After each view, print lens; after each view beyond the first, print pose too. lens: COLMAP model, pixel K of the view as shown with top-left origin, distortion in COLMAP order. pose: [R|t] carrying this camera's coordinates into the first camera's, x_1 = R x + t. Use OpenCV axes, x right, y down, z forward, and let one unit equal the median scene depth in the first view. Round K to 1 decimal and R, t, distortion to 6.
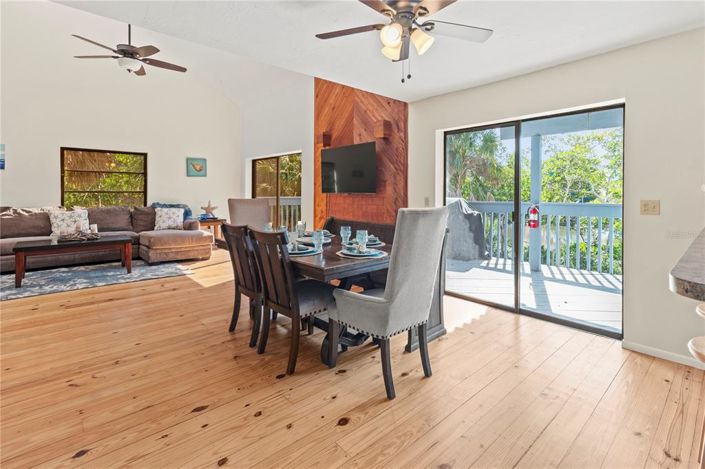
lens RADIAL K [[331.7, 0, 354.7], [0, 331.7, 194.6], [0, 0, 1]] dist [0.017805, -0.000905]
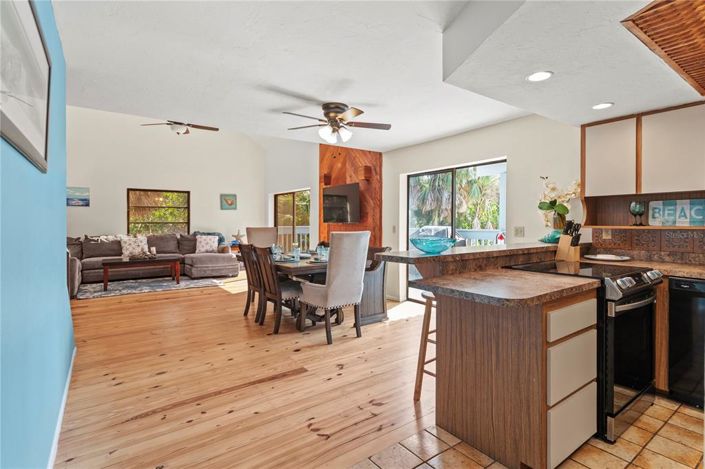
lens RADIAL K [[356.7, 0, 362.6], [0, 356.7, 221.3], [0, 0, 1]] dist [0.020919, 0.000836]
pose [[0.994815, -0.006277, -0.101504, 0.199050], [0.005531, 0.999956, -0.007634, 0.000534], [0.101547, 0.007033, 0.994806, -0.340941]]
